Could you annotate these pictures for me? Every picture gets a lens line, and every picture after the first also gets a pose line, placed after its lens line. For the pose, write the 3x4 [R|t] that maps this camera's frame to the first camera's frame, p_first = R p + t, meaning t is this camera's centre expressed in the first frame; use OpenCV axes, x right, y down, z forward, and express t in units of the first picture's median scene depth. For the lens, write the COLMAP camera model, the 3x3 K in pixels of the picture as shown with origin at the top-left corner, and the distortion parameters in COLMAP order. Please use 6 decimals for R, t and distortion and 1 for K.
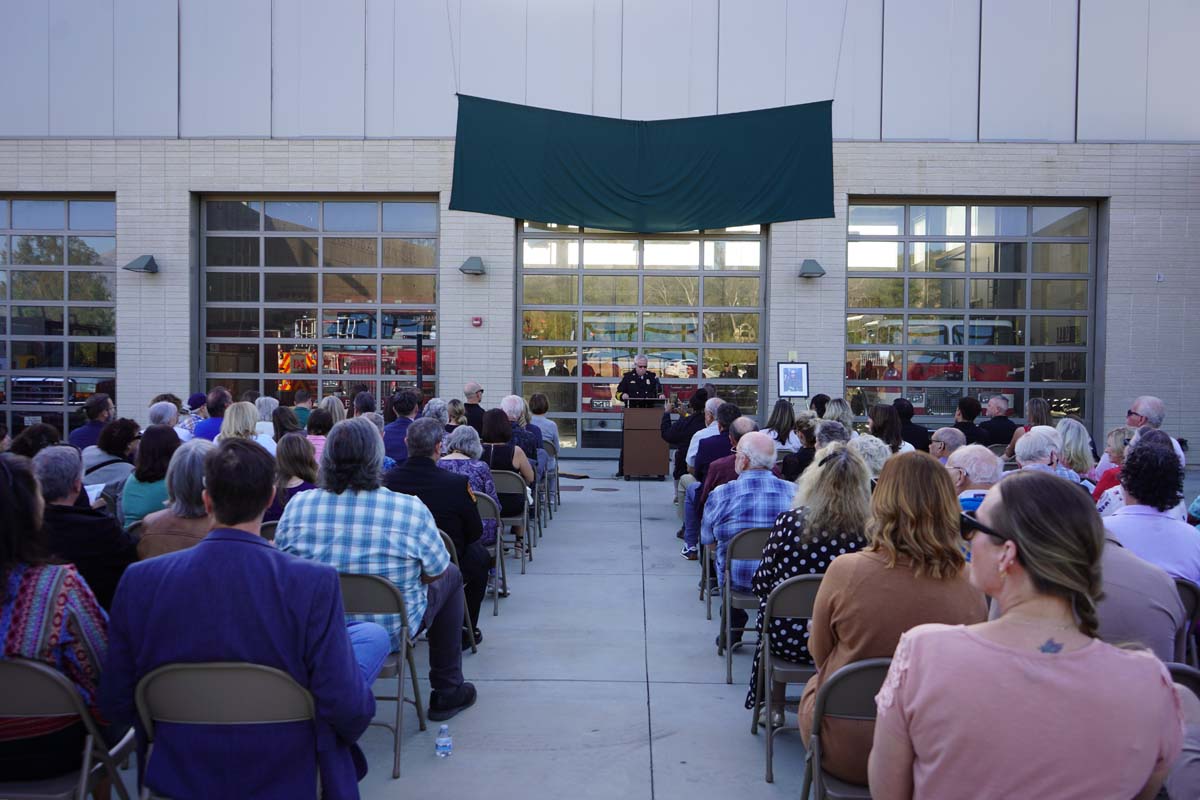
lens RADIAL K [[923.7, 0, 602.5], [0, 923.7, 399.8], [0, 0, 1]] dist [-0.033181, 0.002374]
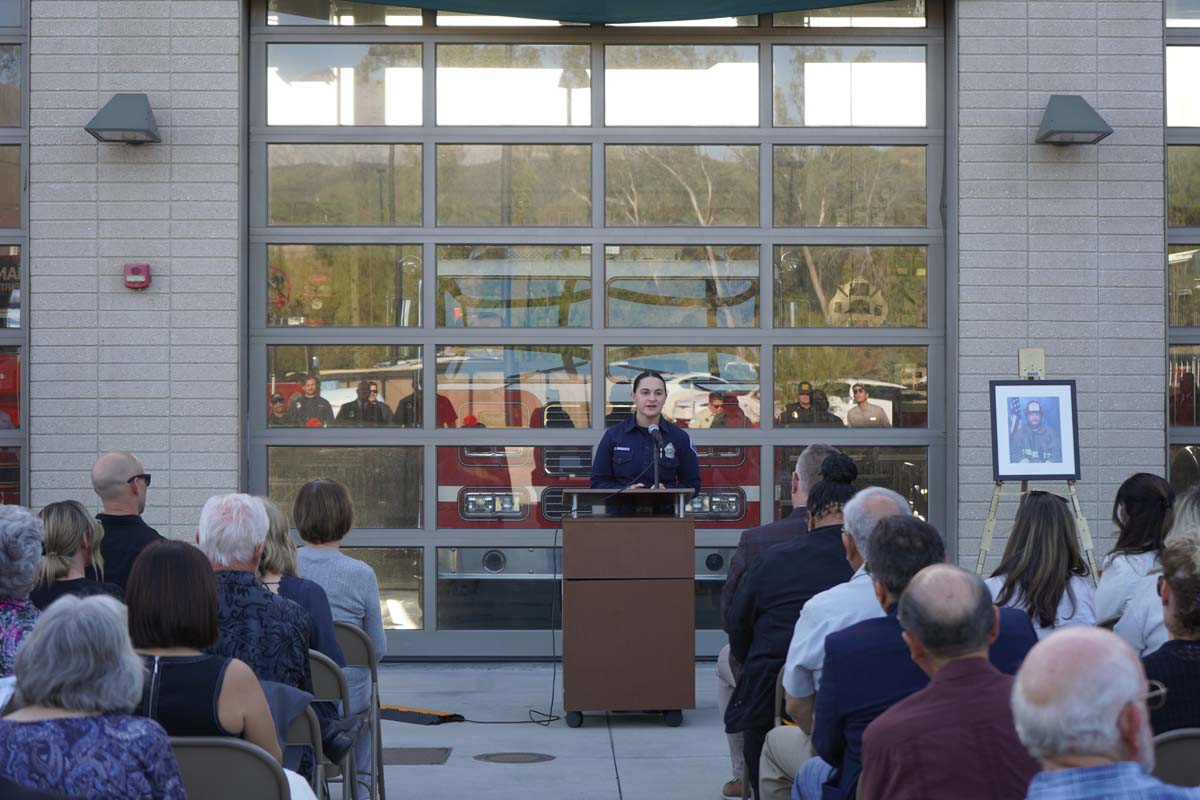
lens RADIAL K [[2401.9, 0, 598.8], [0, 2401.9, 399.8], [0, 0, 1]] dist [-0.033215, 0.000000]
pose [[0.998533, -0.012582, 0.052659, -0.008319], [0.014398, 0.999310, -0.034250, -0.003440], [-0.052191, 0.034958, 0.998025, 0.075213]]
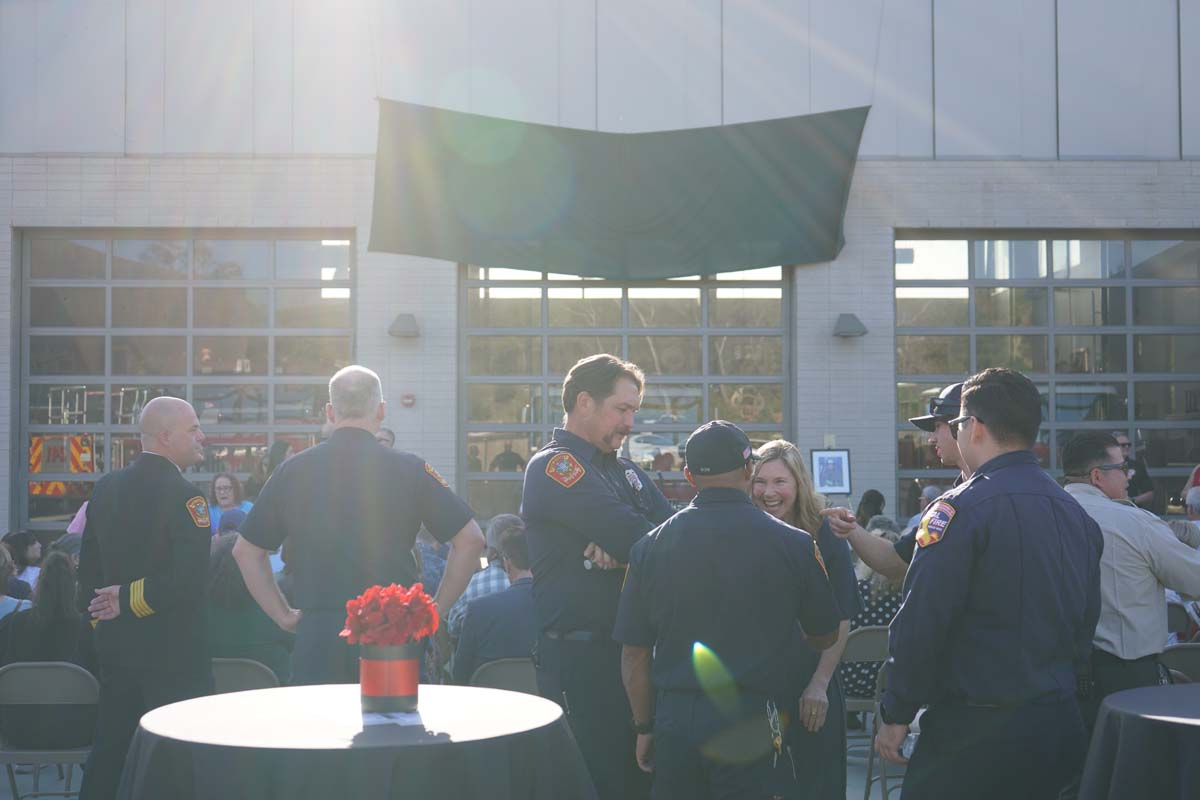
lens RADIAL K [[1533.3, 0, 596.7], [0, 1533.3, 393.5], [0, 0, 1]] dist [-0.036741, 0.000000]
pose [[0.997904, -0.012305, 0.063535, -0.062038], [0.016836, 0.997314, -0.071287, 0.001068], [-0.062487, 0.072207, 0.995430, -0.240429]]
